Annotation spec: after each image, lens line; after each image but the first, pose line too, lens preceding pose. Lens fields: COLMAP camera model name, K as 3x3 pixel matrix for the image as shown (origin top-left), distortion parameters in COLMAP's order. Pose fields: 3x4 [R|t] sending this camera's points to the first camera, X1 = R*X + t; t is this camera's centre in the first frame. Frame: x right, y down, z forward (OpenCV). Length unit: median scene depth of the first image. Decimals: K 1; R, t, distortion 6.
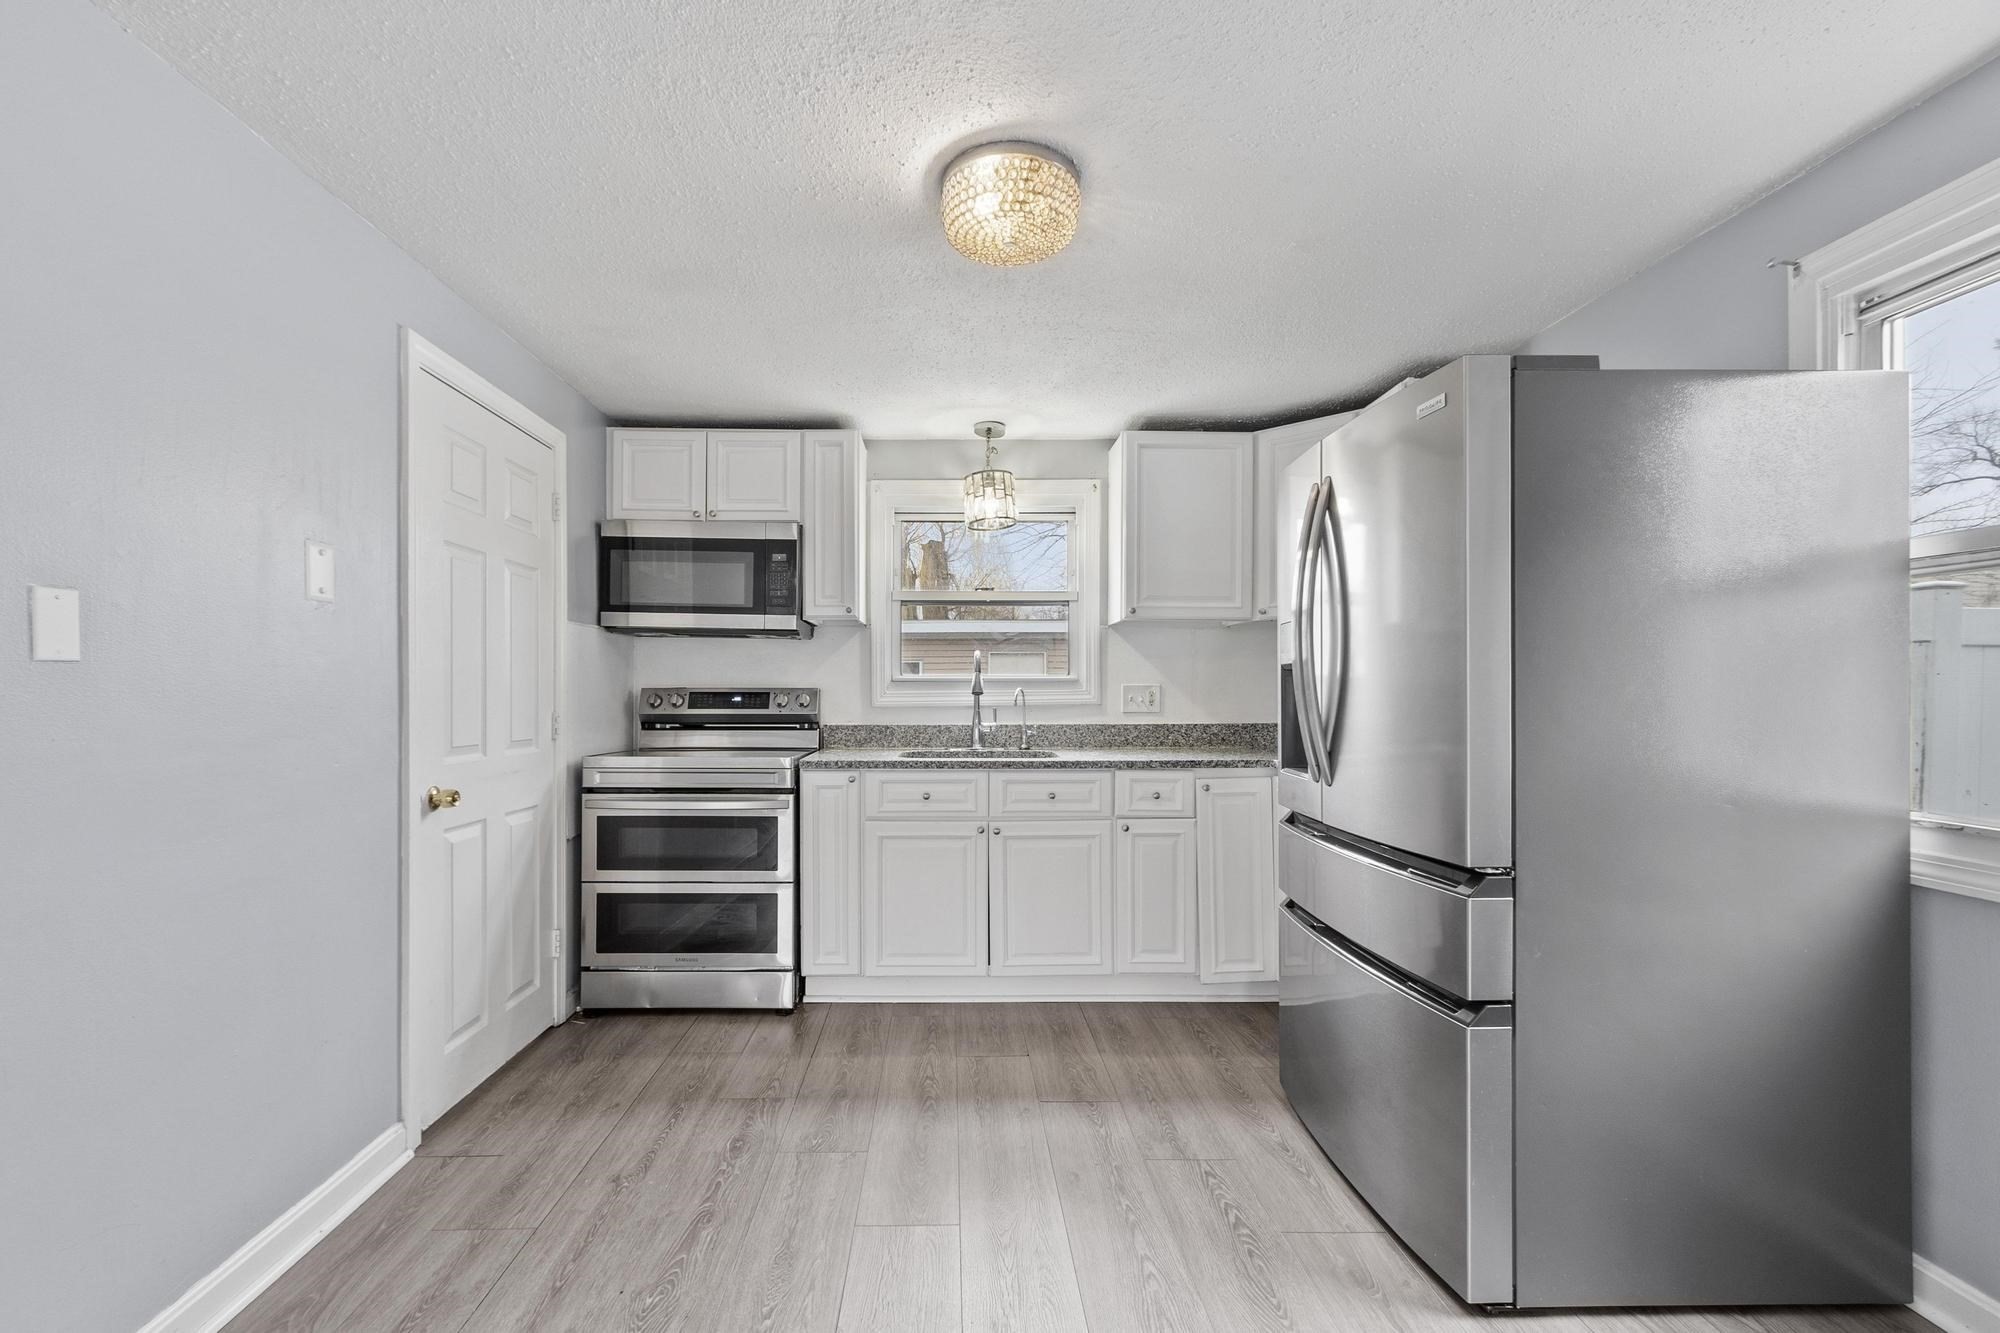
lens RADIAL K [[888.0, 0, 982.3], [0, 888.0, 684.1], [0, 0, 1]] dist [0.004728, -0.000145]
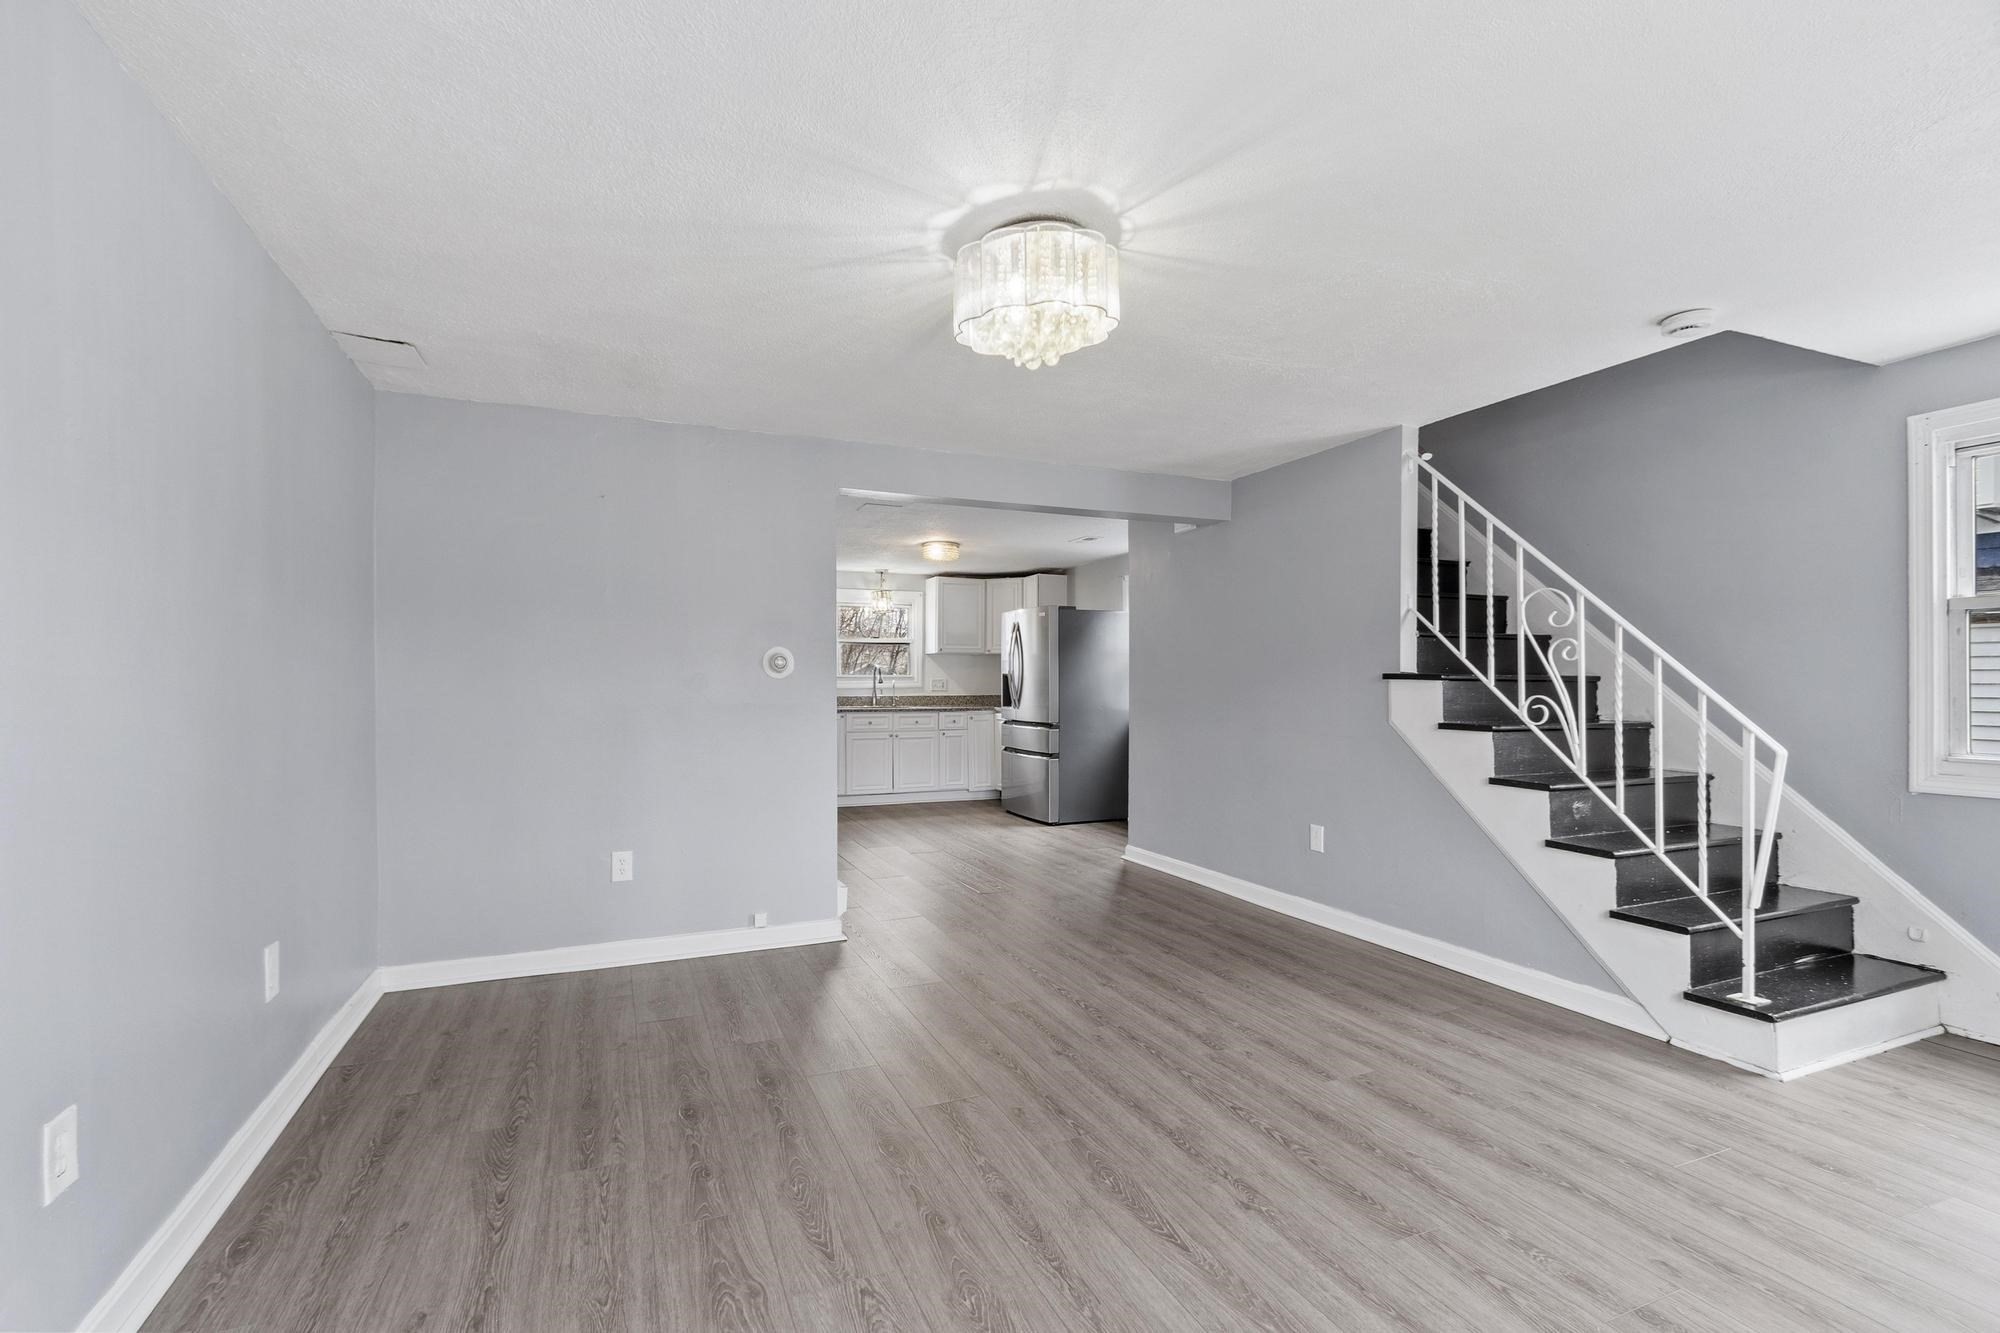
lens RADIAL K [[888.0, 0, 963.7], [0, 888.0, 679.2], [0, 0, 1]] dist [0.004728, -0.000145]
pose [[0.941998, 0.002221, 0.335611, -0.597832], [-0.004617, 0.999969, 0.006343, -0.015390], [-0.335587, -0.007525, 0.941979, -1.348624]]
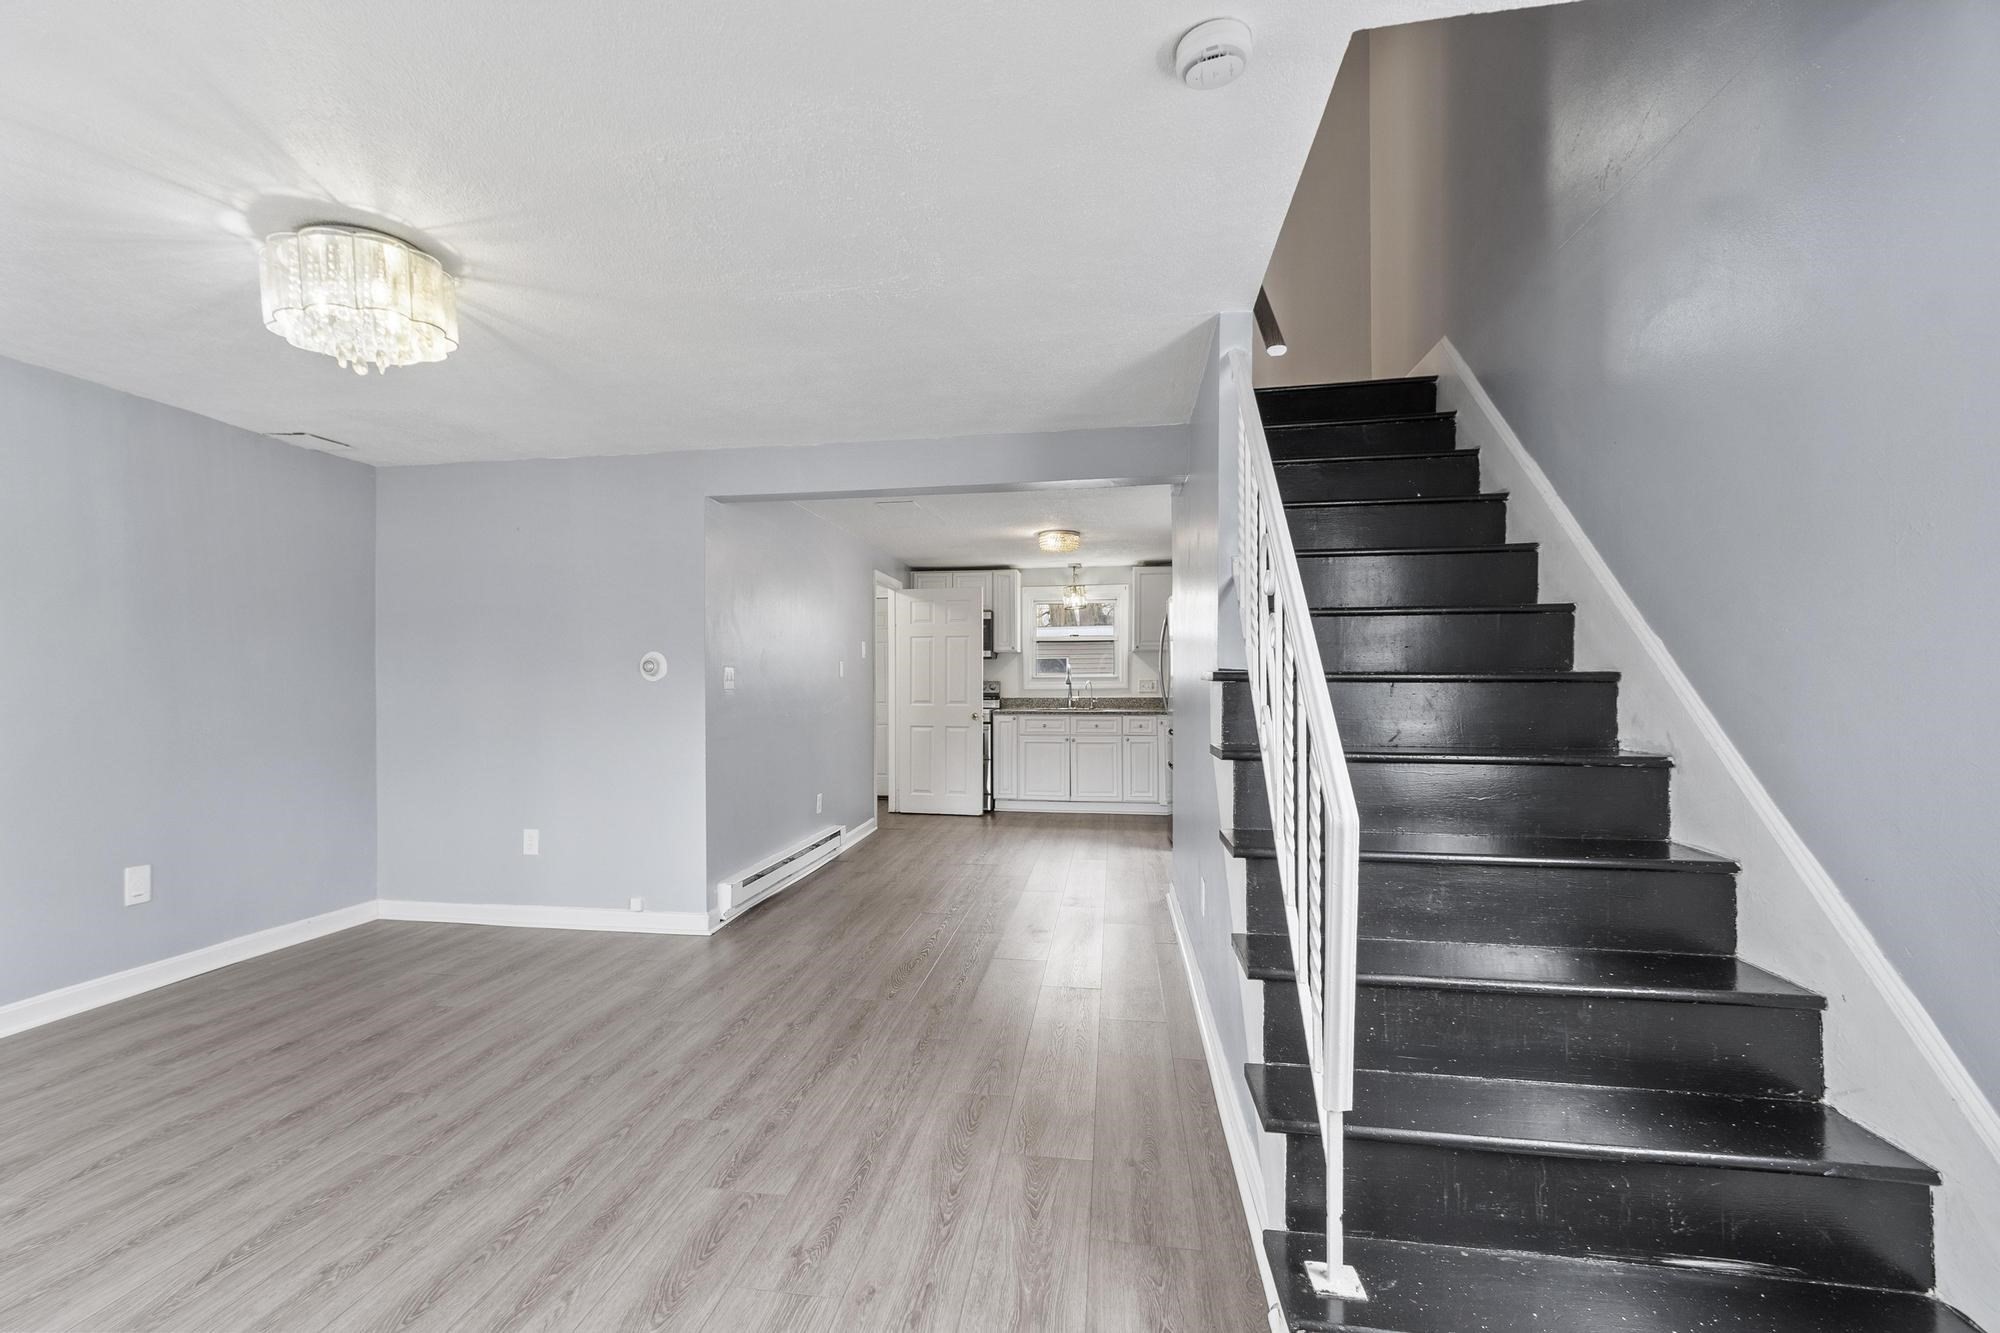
lens RADIAL K [[888.0, 0, 947.7], [0, 888.0, 675.2], [0, 0, 1]] dist [0.004728, -0.000145]
pose [[0.973140, -0.004077, -0.230180, 0.217006], [0.004702, 0.999987, 0.002170, -0.017313], [0.230168, -0.003194, 0.973146, -1.292488]]
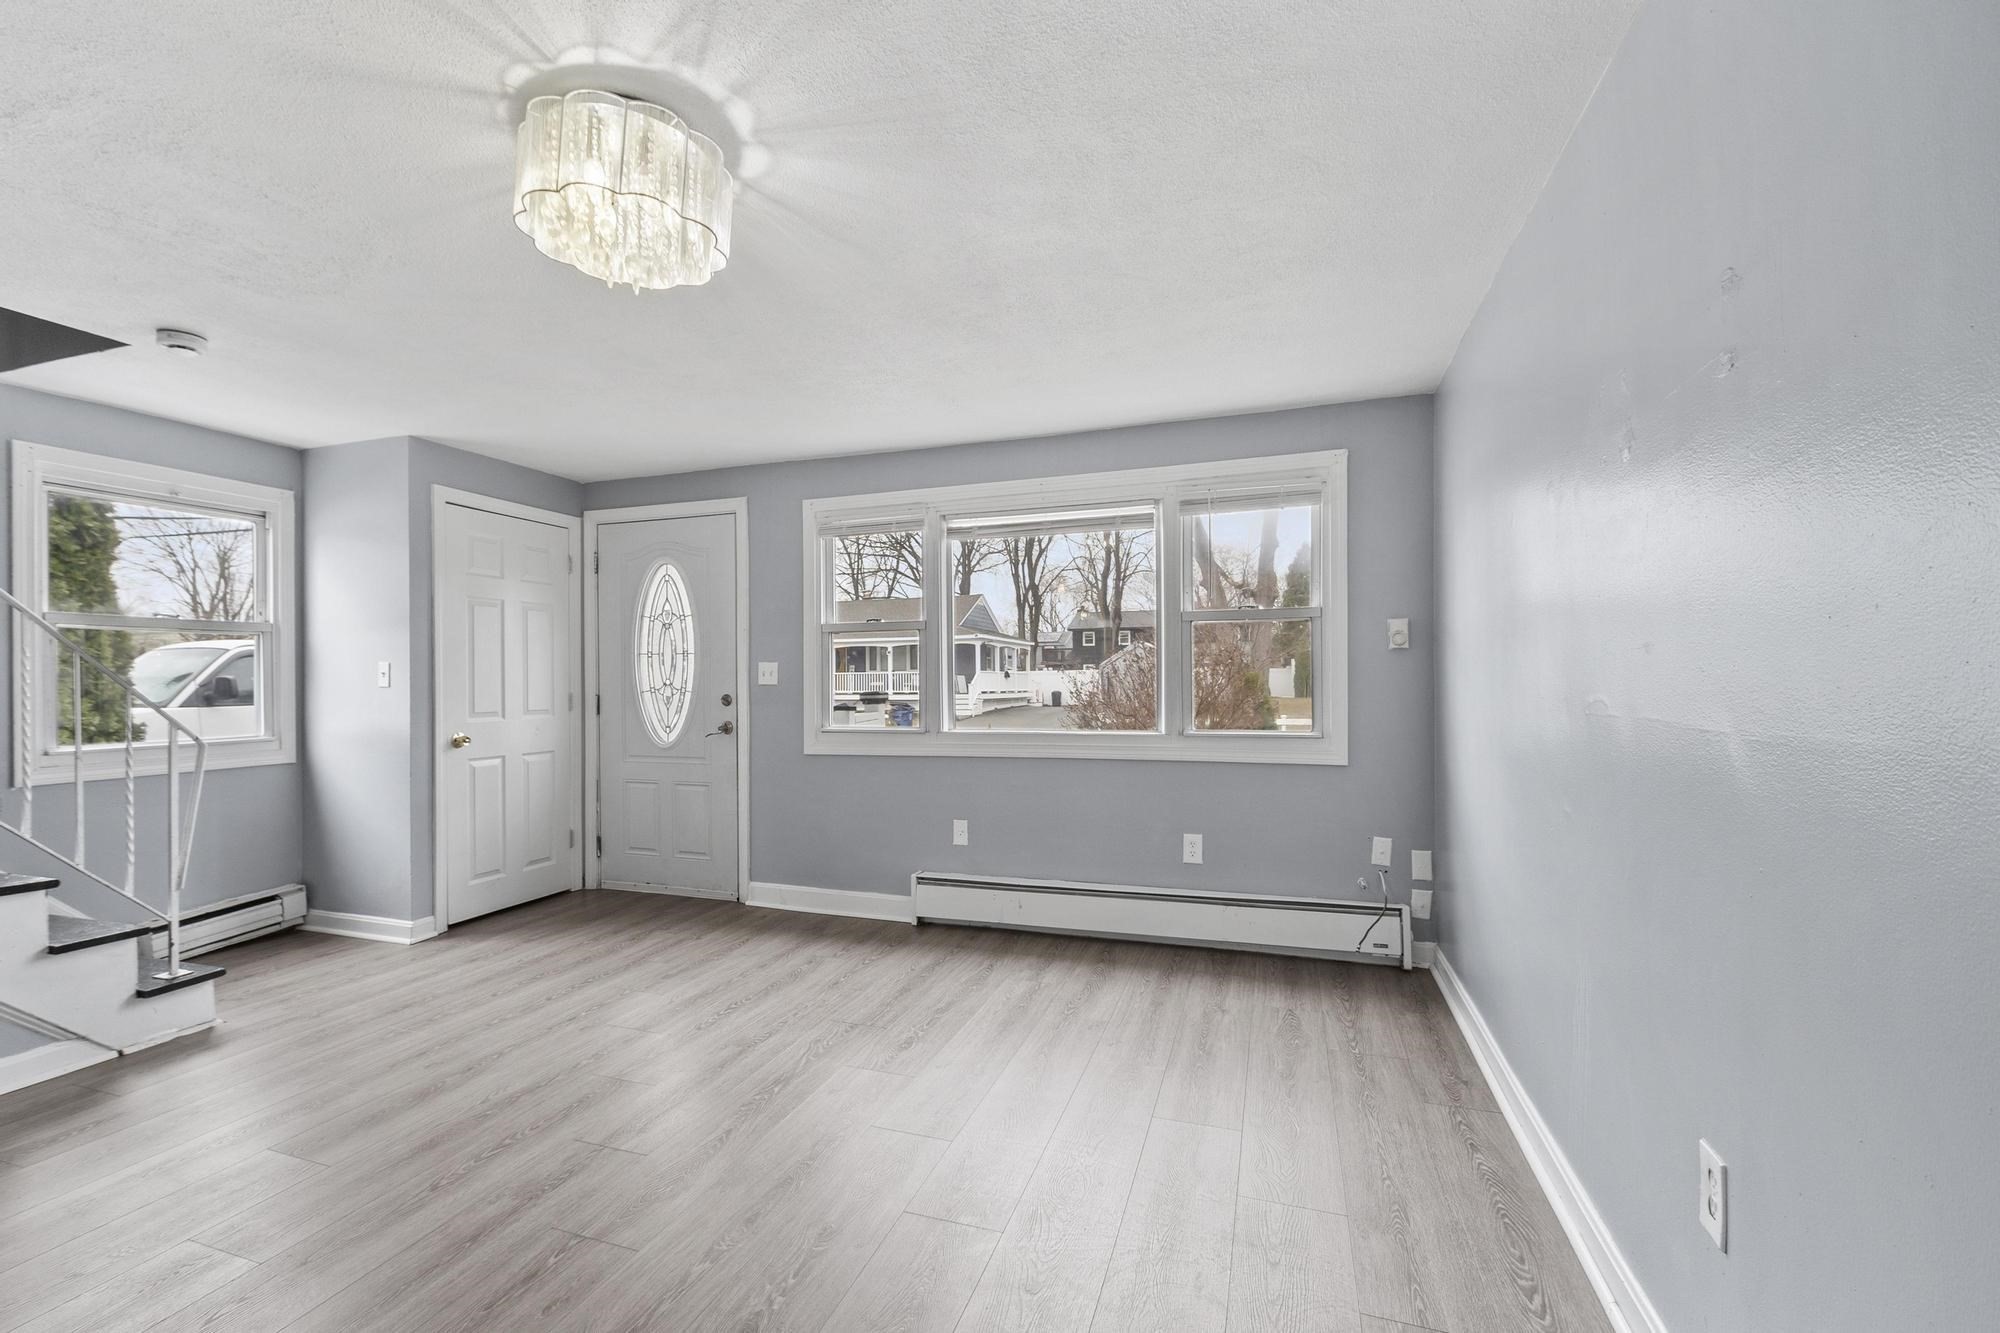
lens RADIAL K [[888.0, 0, 949.5], [0, 888.0, 682.8], [0, 0, 1]] dist [0.004728, -0.000145]
pose [[-0.921546, 0.008344, 0.388179, -0.705336], [0.004979, 0.999941, -0.009674, -0.001804], [-0.388237, -0.006983, -0.921533, -0.367004]]
